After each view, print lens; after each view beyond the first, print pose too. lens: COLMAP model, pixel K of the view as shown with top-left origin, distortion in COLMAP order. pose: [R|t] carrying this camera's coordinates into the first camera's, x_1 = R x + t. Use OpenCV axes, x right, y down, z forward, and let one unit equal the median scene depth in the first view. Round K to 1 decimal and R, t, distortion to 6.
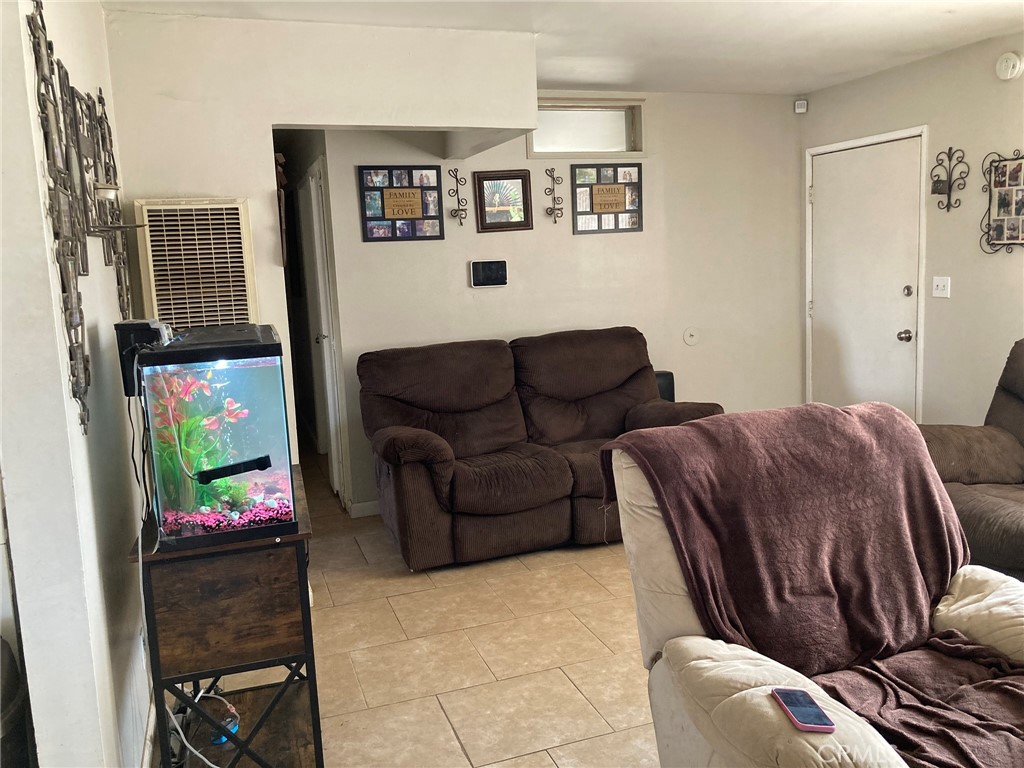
lens RADIAL K [[839.0, 0, 508.5], [0, 839.0, 383.8], [0, 0, 1]] dist [0.033113, -0.067915]
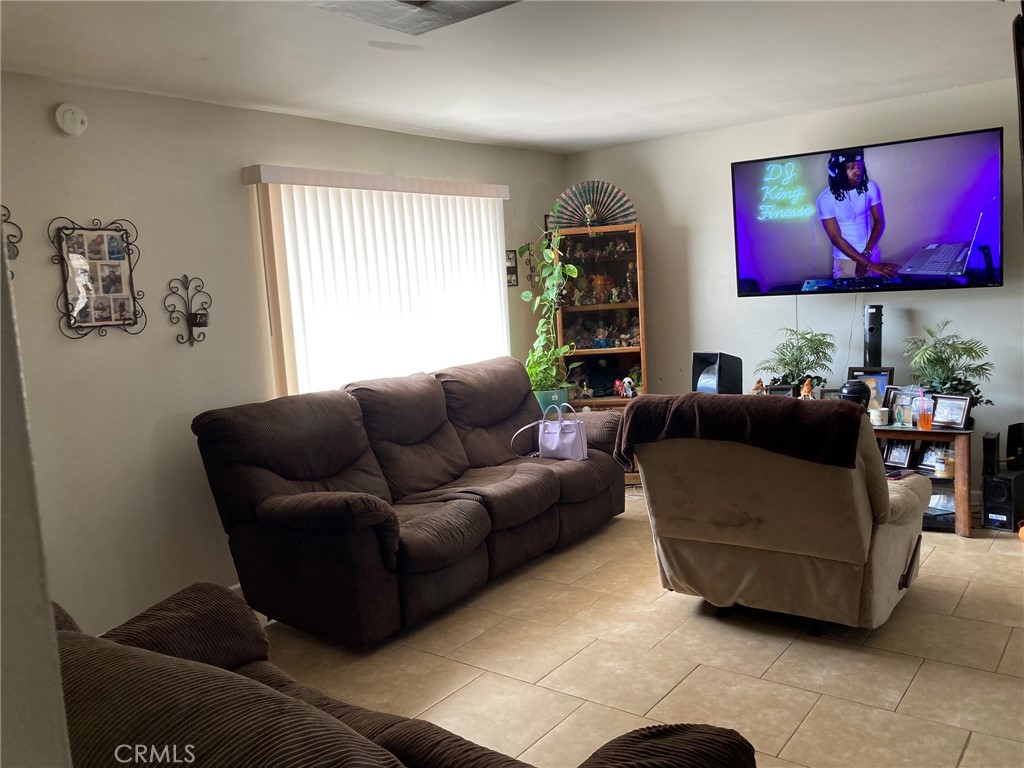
lens RADIAL K [[839.0, 0, 512.3], [0, 839.0, 385.9], [0, 0, 1]] dist [0.033113, -0.067915]
pose [[-0.545584, -0.012925, 0.837956, -0.361648], [0.215733, 0.964018, 0.155331, -0.151388], [-0.809813, 0.265521, -0.523165, 1.135425]]
